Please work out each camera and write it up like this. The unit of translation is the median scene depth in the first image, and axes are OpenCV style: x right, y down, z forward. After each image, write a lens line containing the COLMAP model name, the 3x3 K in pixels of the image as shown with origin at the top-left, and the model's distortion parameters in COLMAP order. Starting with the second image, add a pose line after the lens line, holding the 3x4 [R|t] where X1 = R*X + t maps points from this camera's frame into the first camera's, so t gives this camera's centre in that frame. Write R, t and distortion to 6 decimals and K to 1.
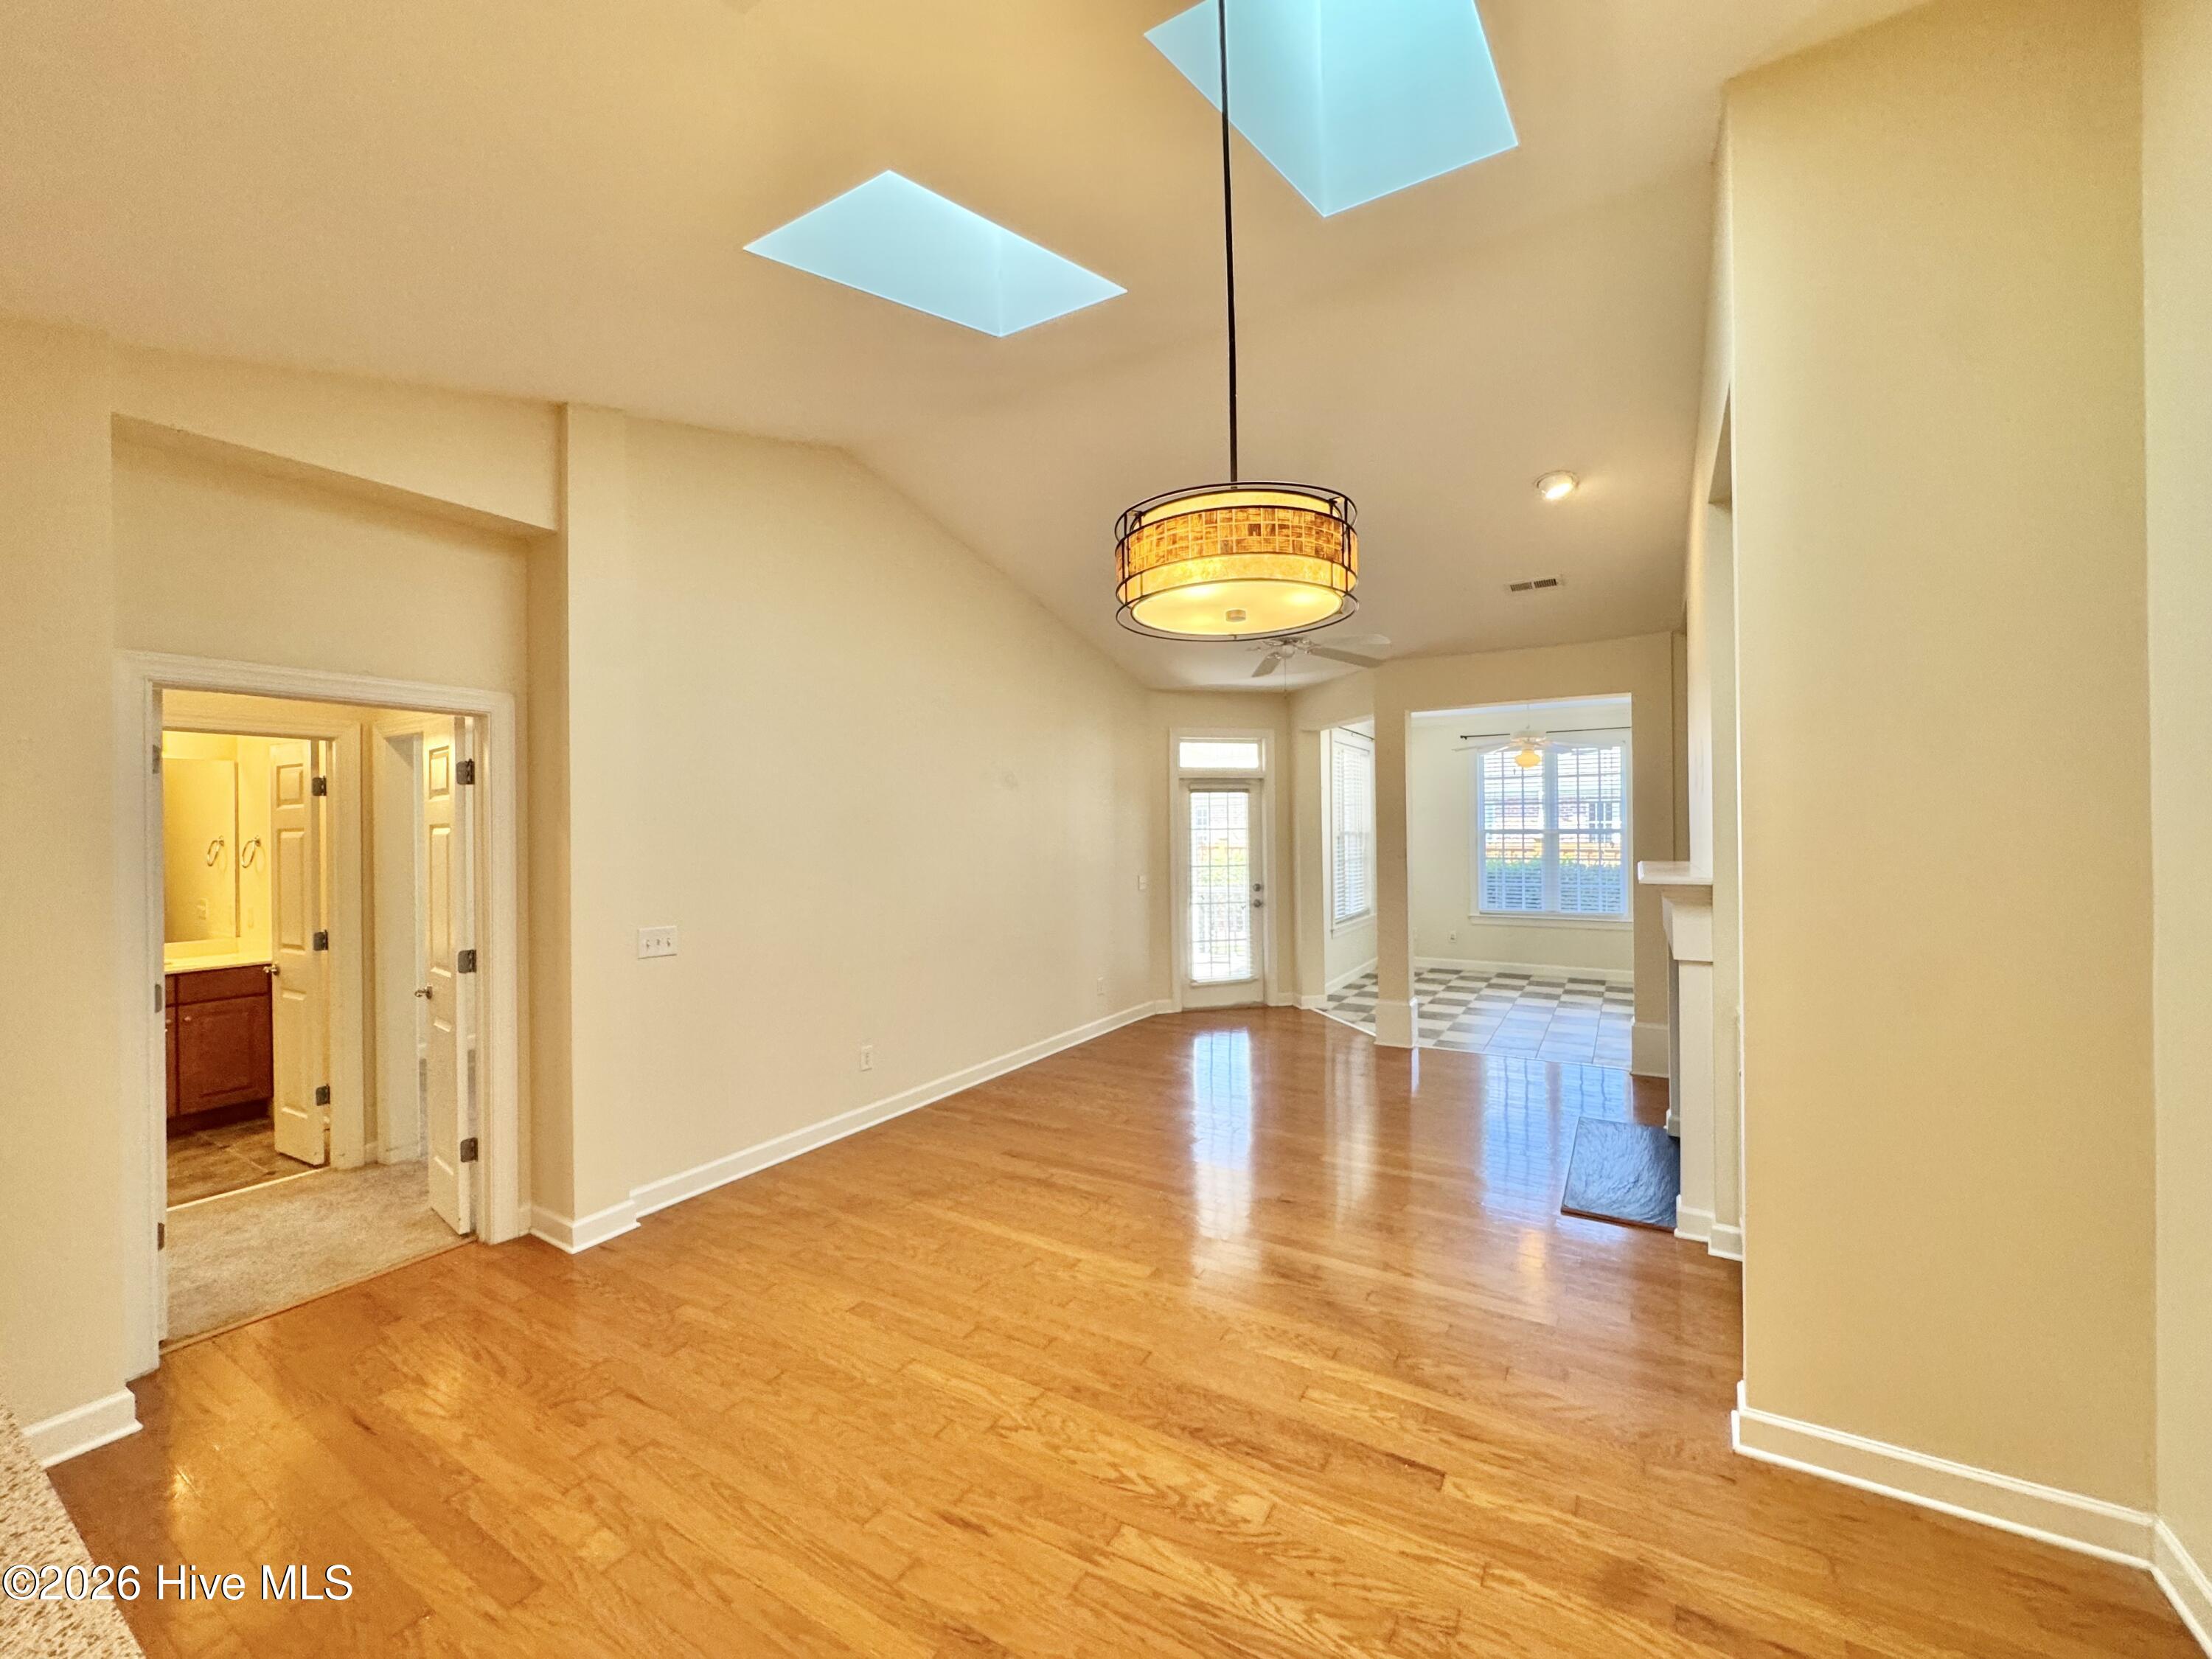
lens RADIAL K [[882.2, 0, 1102.1], [0, 882.2, 826.4], [0, 0, 1]] dist [-0.006356, 0.001076]
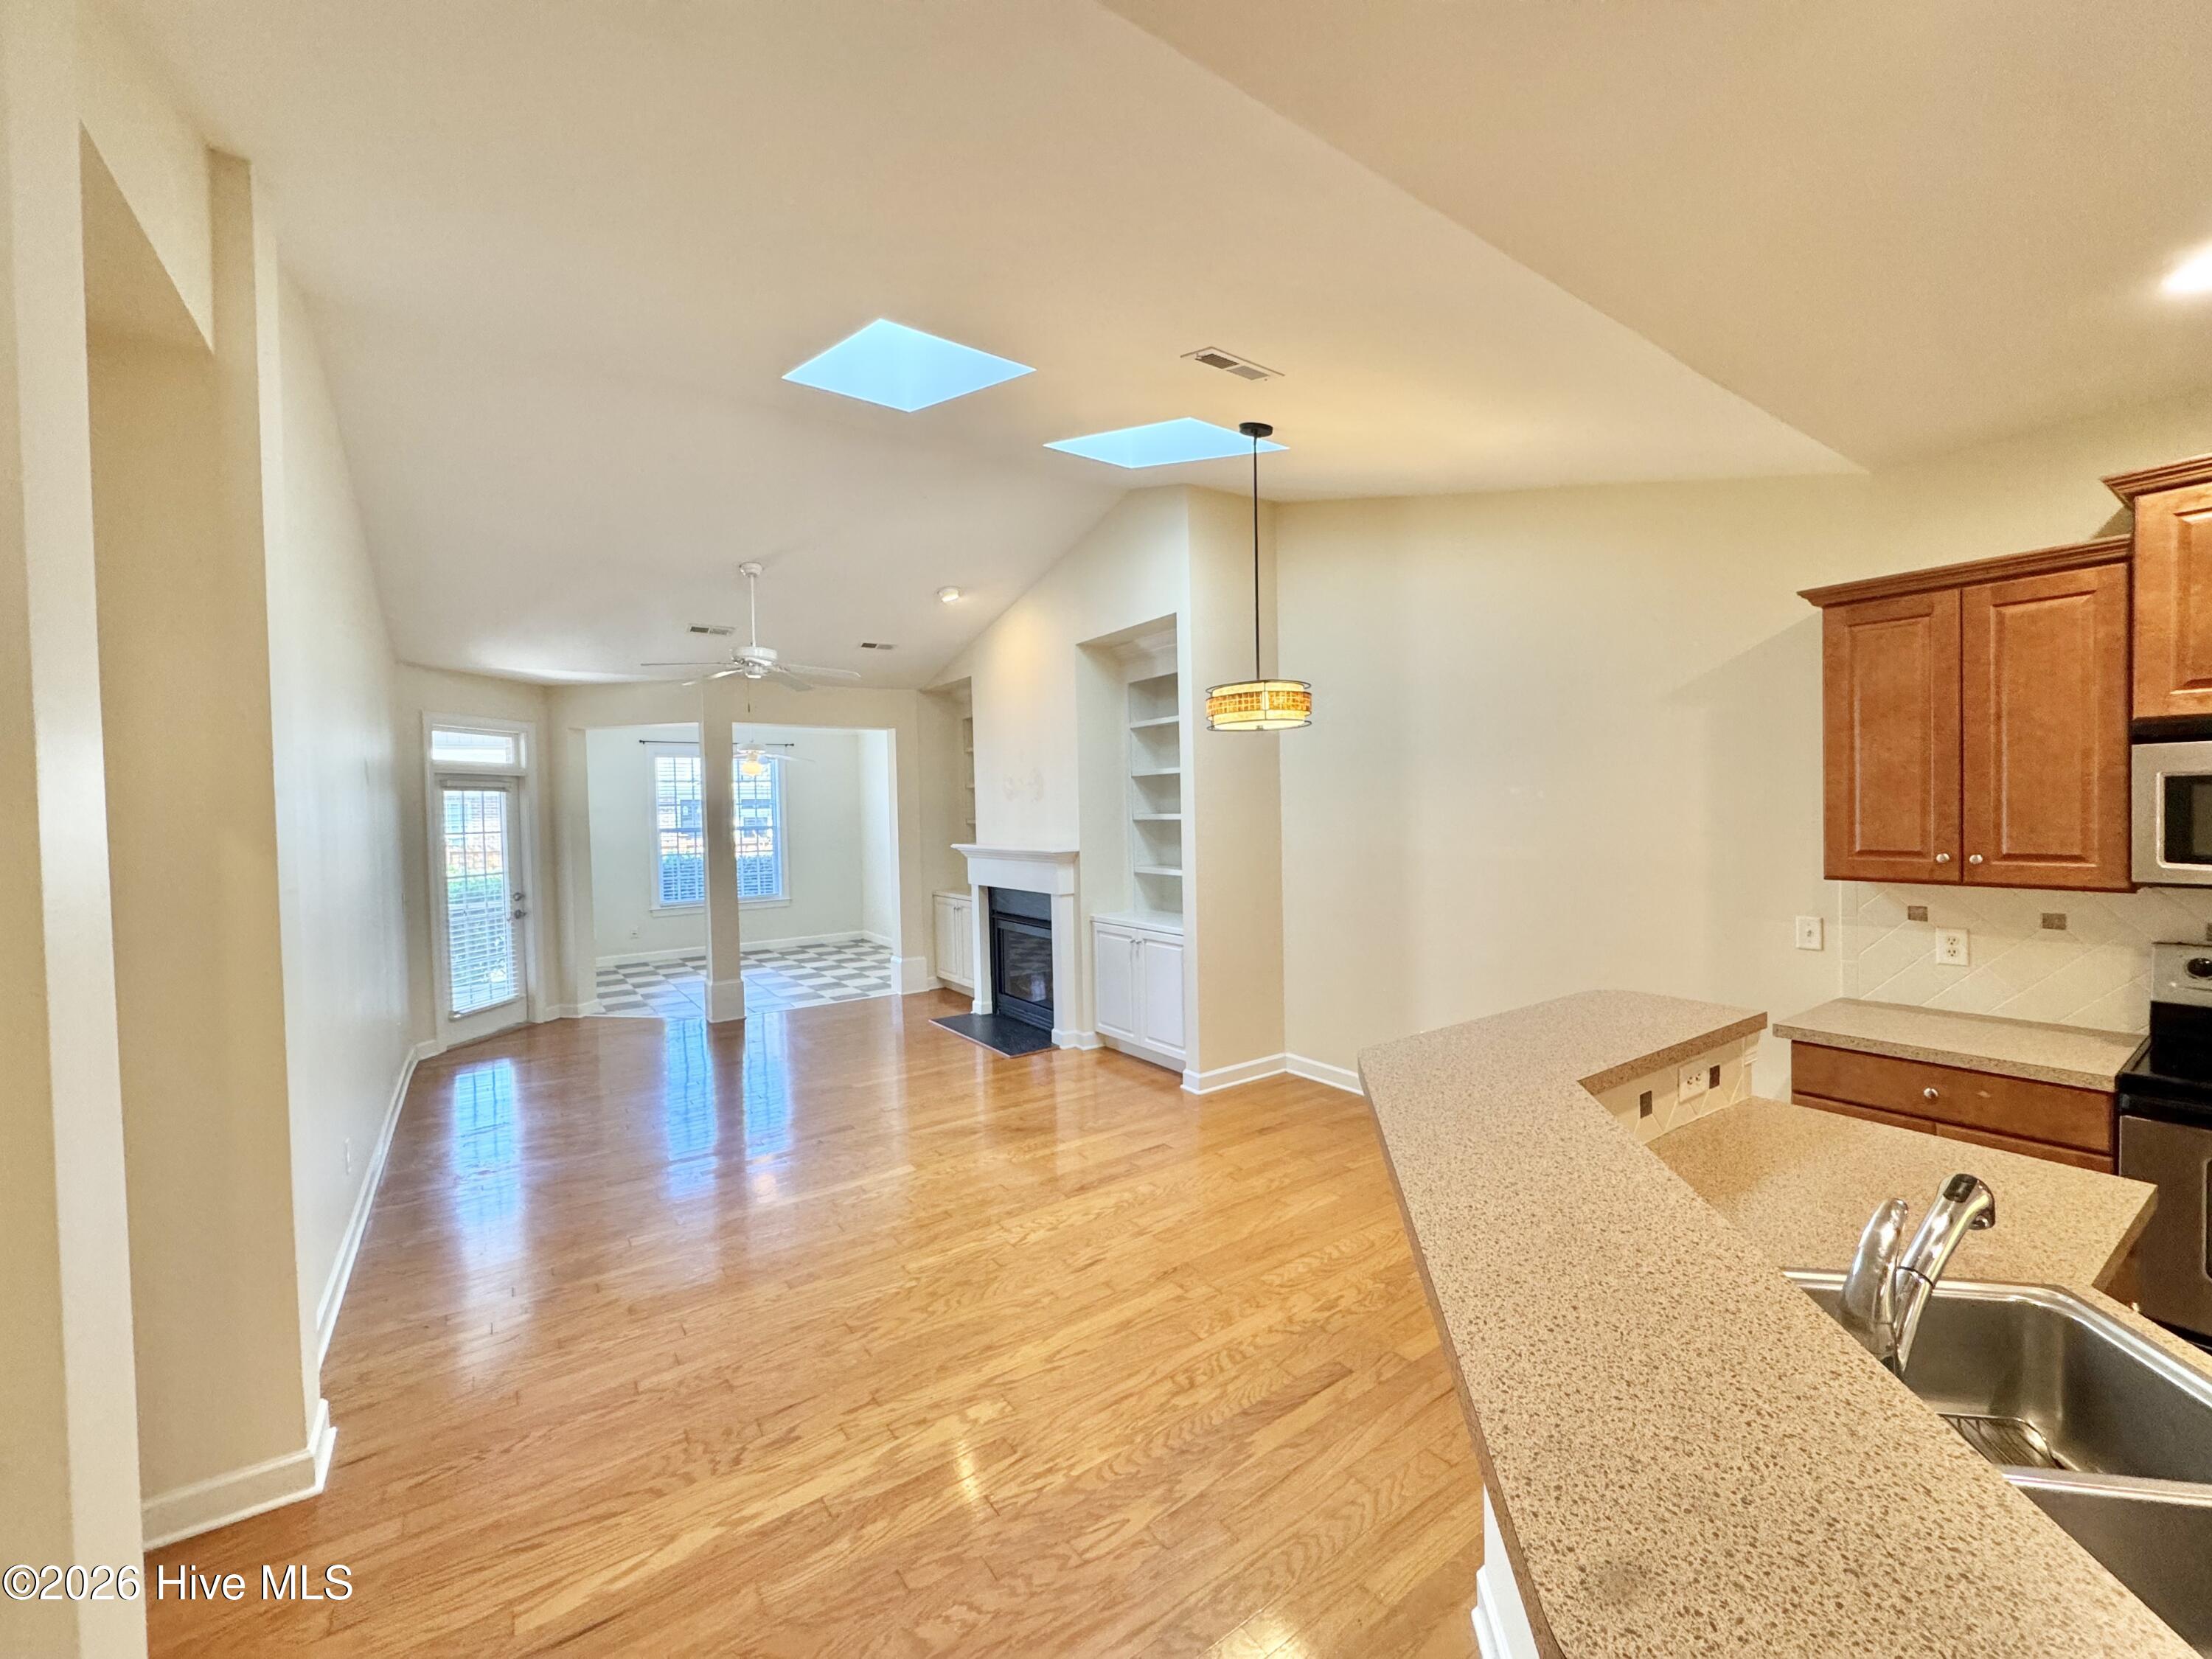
lens RADIAL K [[882.2, 0, 1102.2], [0, 882.2, 823.8], [0, 0, 1]] dist [-0.006356, 0.001076]
pose [[0.404559, -0.015522, 0.914380, -0.411717], [0.018799, 0.999786, 0.008654, -0.001676], [-0.914319, 0.013688, 0.404764, 0.087035]]
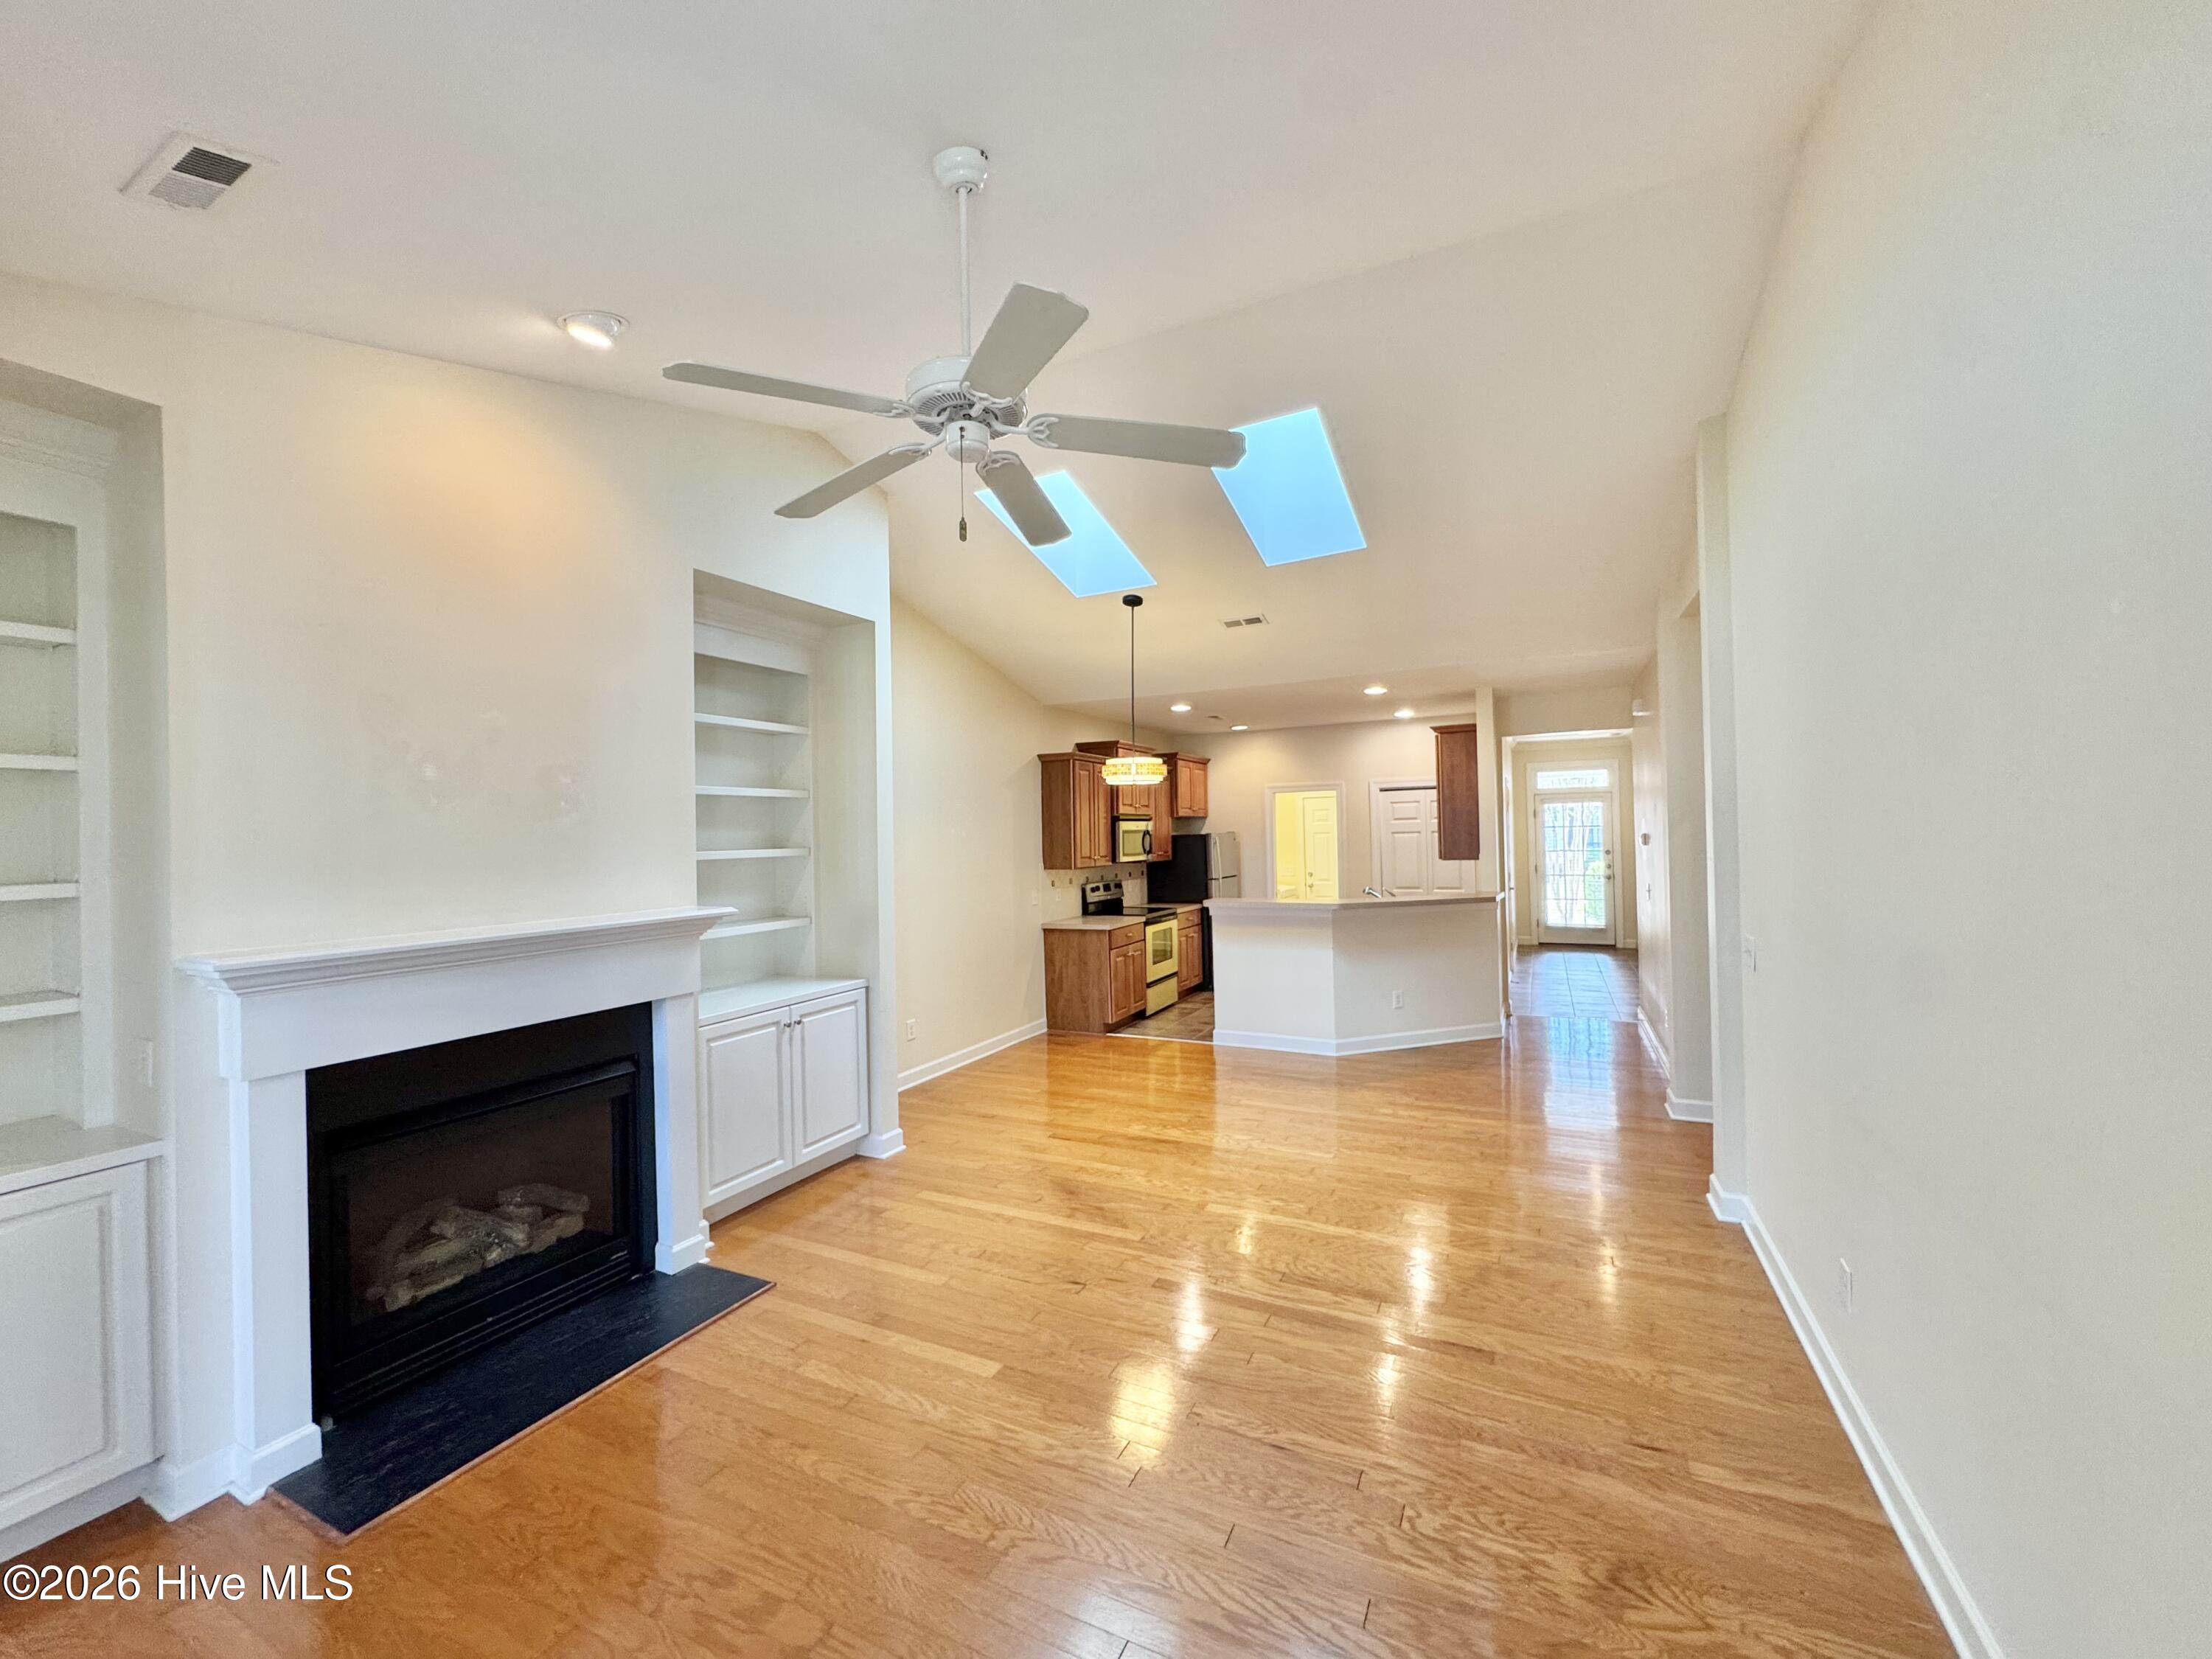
lens RADIAL K [[882.2, 0, 1100.6], [0, 882.2, 828.6], [0, 0, 1]] dist [-0.006356, 0.001076]
pose [[-0.995833, 0.031288, -0.085665, 0.118595], [0.031892, 0.999475, -0.005688, -0.006177], [0.085442, -0.008396, -0.996308, 0.900286]]
